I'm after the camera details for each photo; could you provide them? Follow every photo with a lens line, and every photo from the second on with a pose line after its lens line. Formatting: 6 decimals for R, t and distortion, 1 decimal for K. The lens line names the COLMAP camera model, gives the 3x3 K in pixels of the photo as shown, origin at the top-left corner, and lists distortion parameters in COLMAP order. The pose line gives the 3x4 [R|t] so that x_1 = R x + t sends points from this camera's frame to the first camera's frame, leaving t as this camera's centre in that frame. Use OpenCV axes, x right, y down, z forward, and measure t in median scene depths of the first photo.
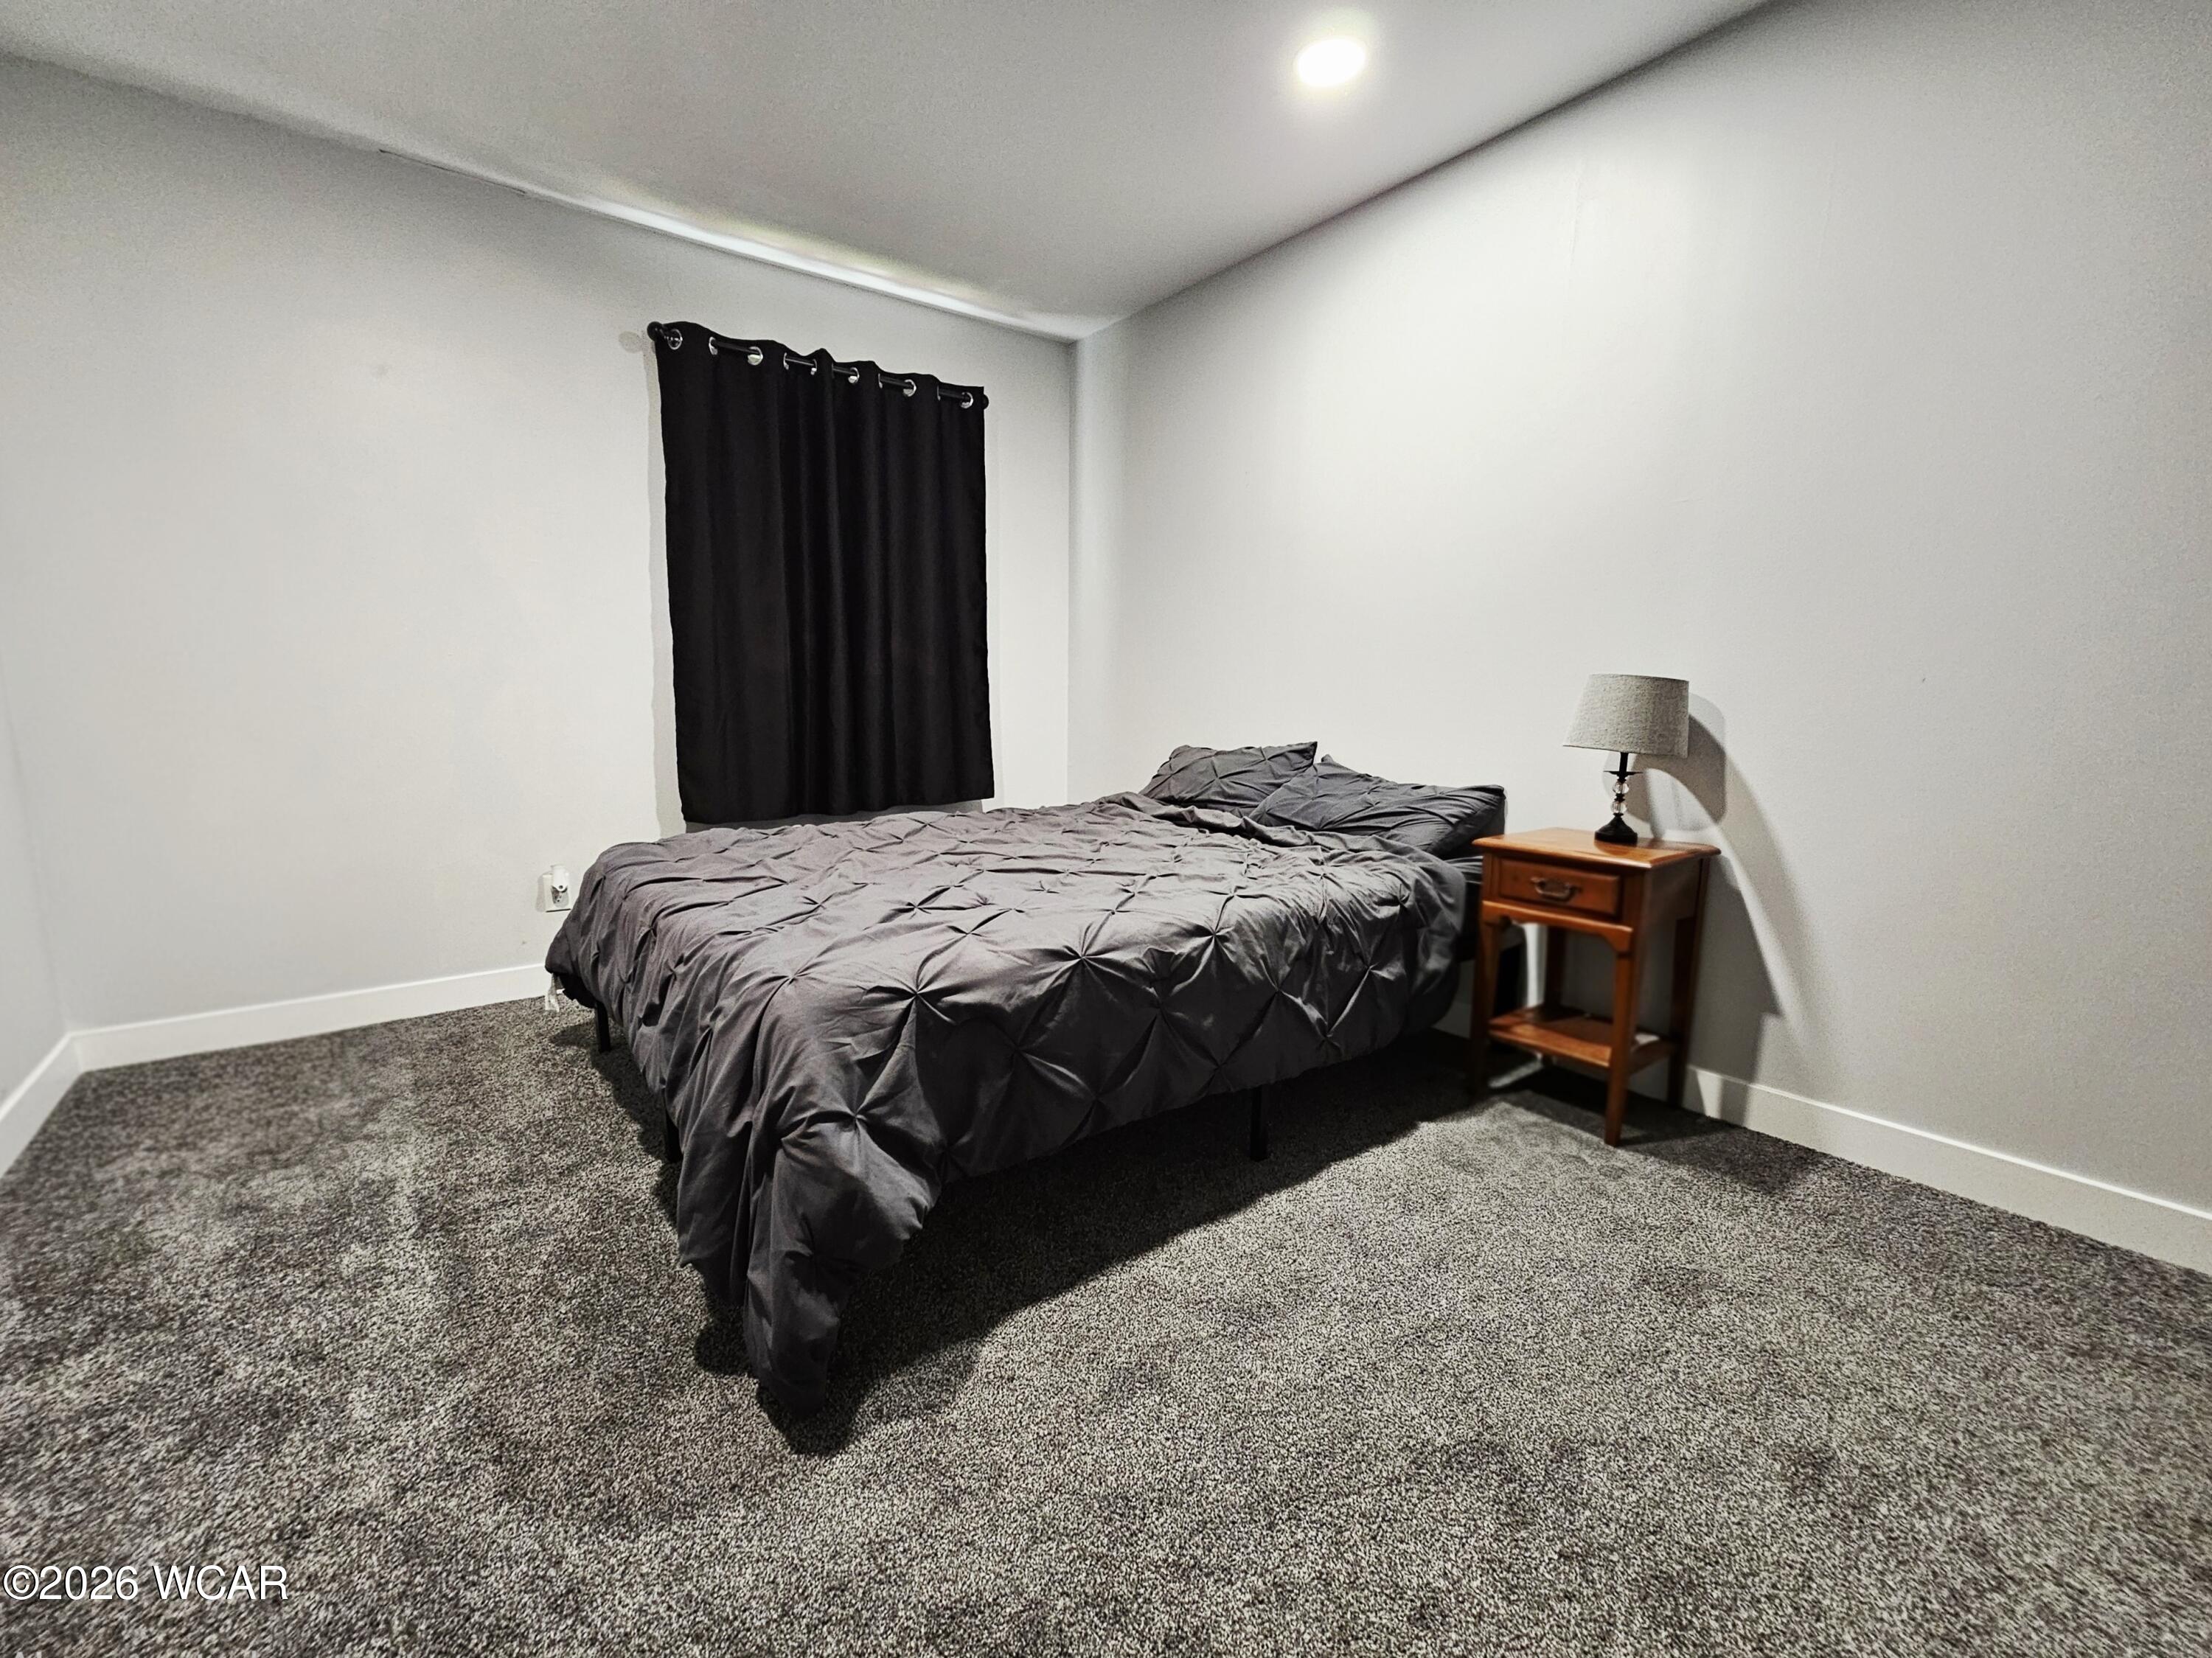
lens RADIAL K [[954.5, 0, 1100.2], [0, 954.5, 825.5], [0, 0, 1]] dist [-0.004696, 0.000717]
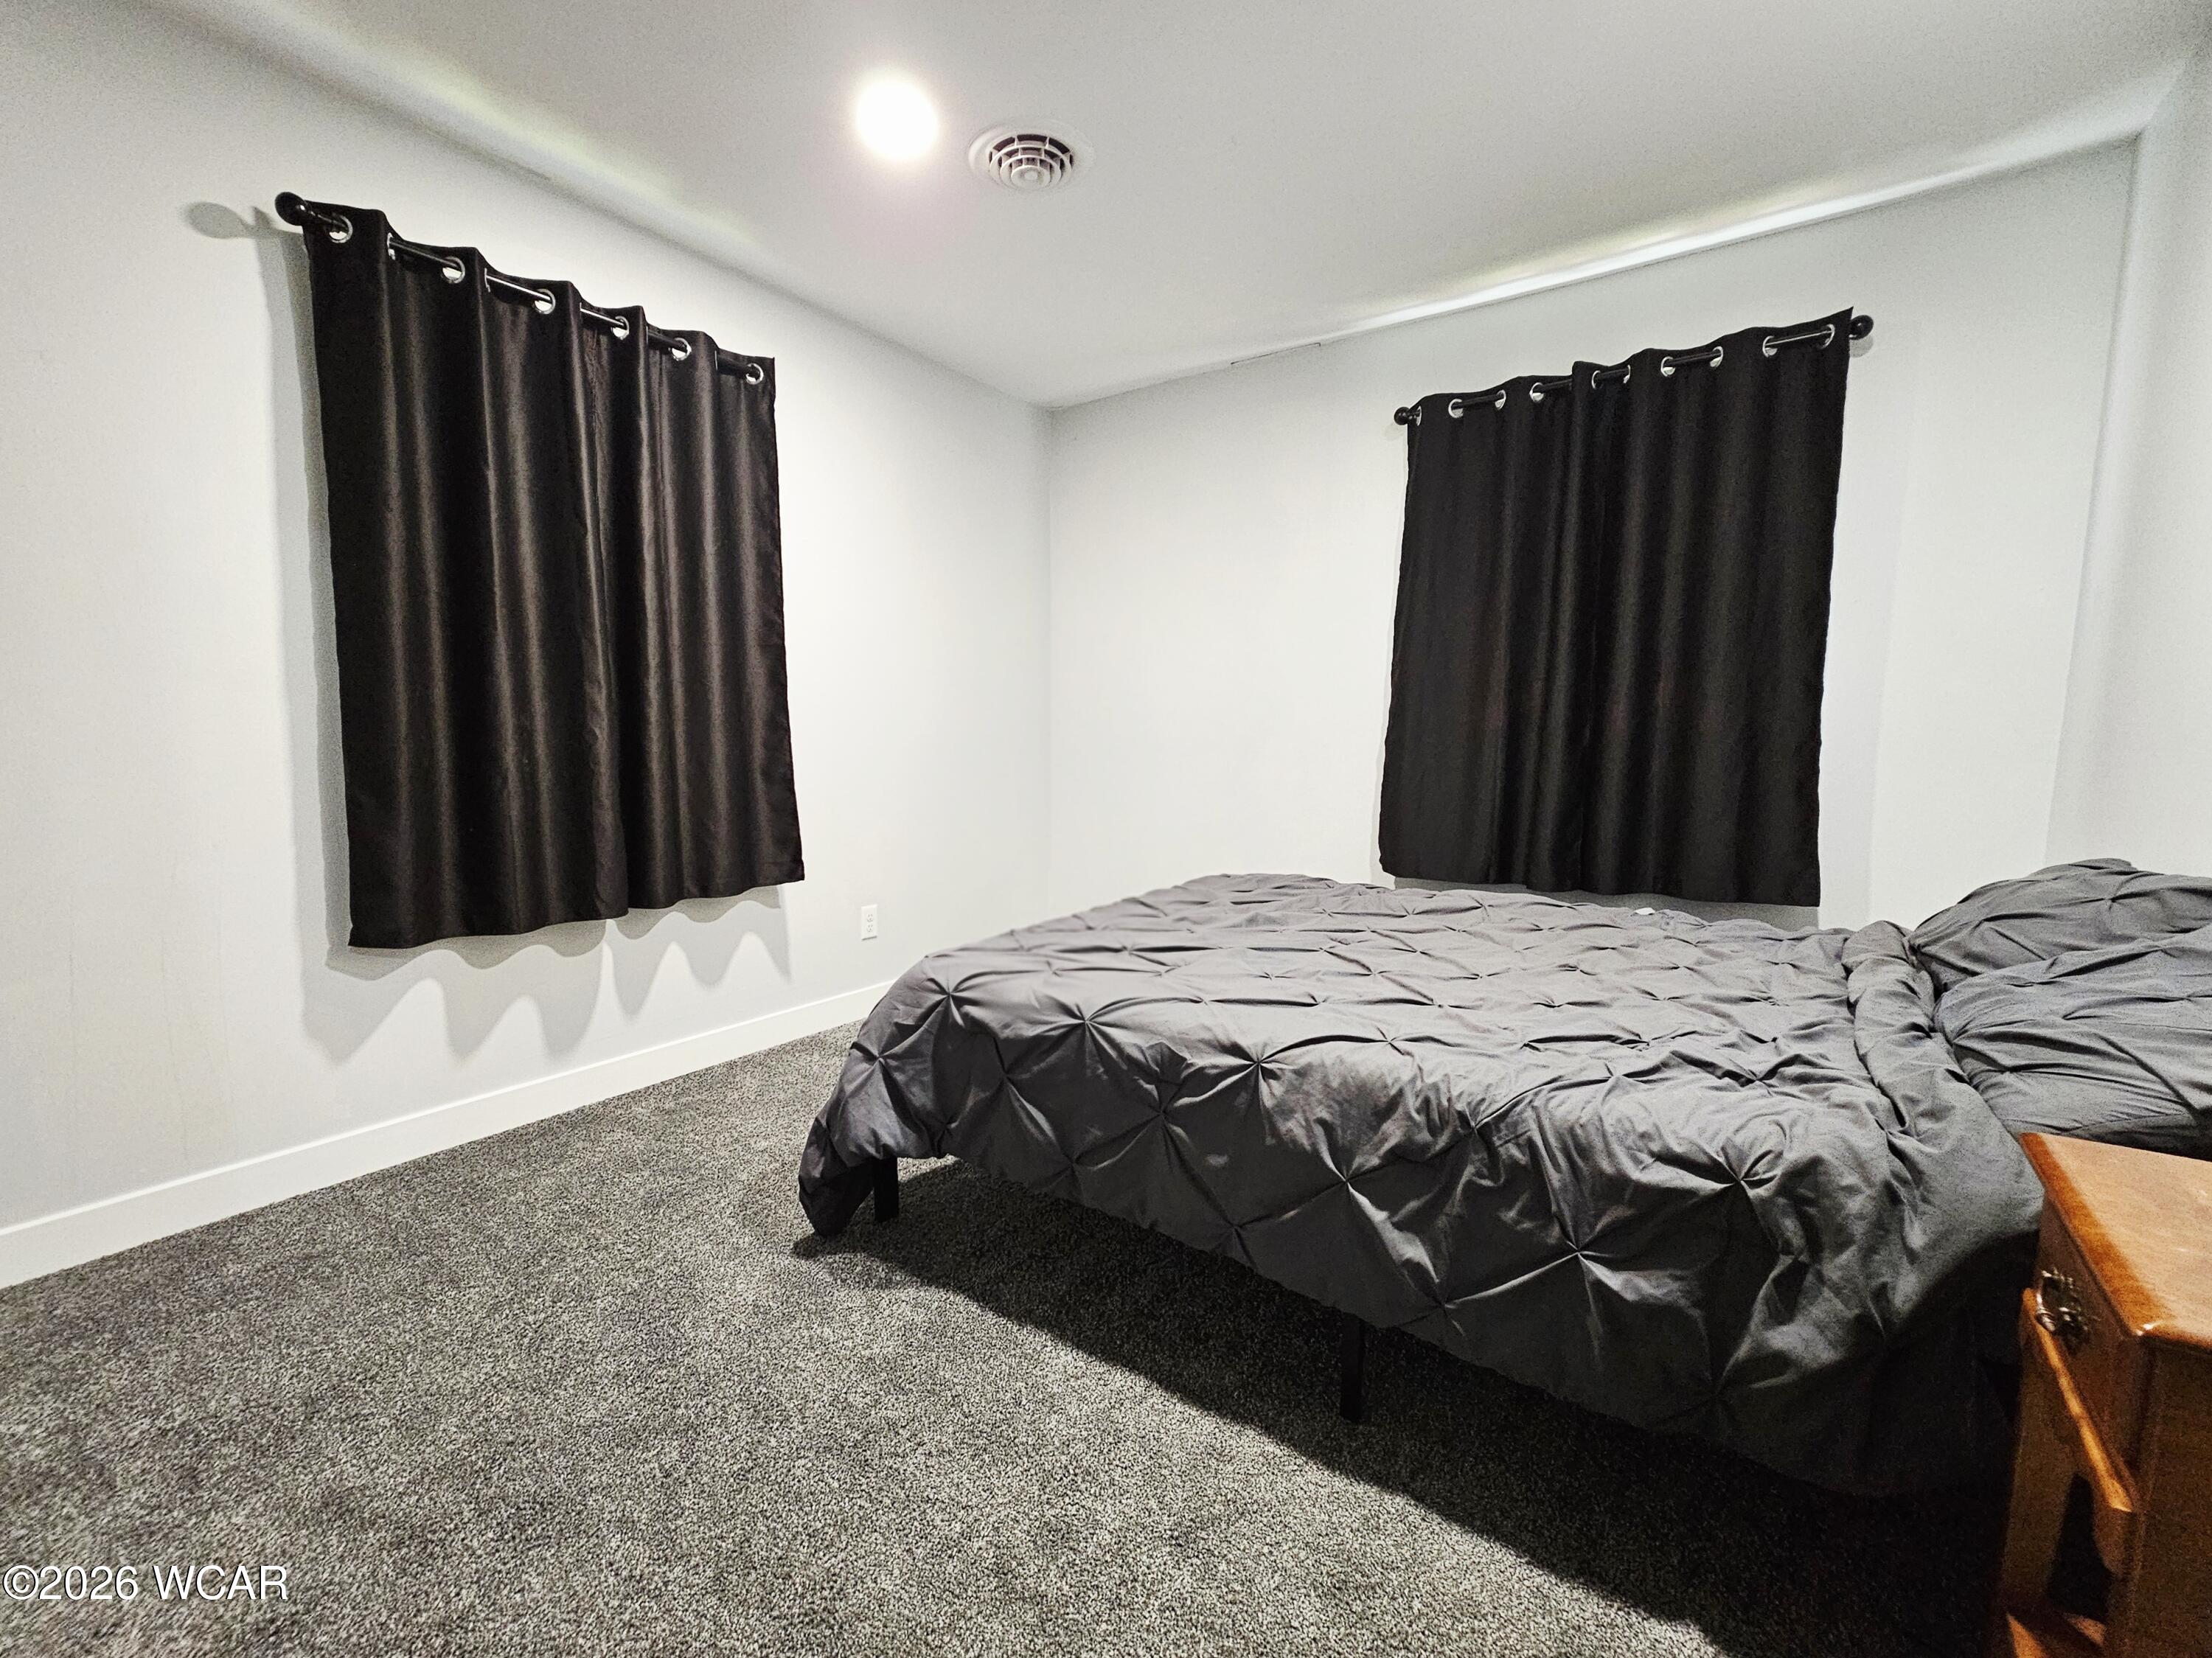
lens RADIAL K [[954.5, 0, 1097.9], [0, 954.5, 834.1], [0, 0, 1]] dist [-0.004696, 0.000717]
pose [[0.286435, 0.095399, -0.953338, 0.795536], [-0.128437, 0.989873, 0.060465, -0.101356], [0.949452, 0.105125, 0.295787, 0.605812]]
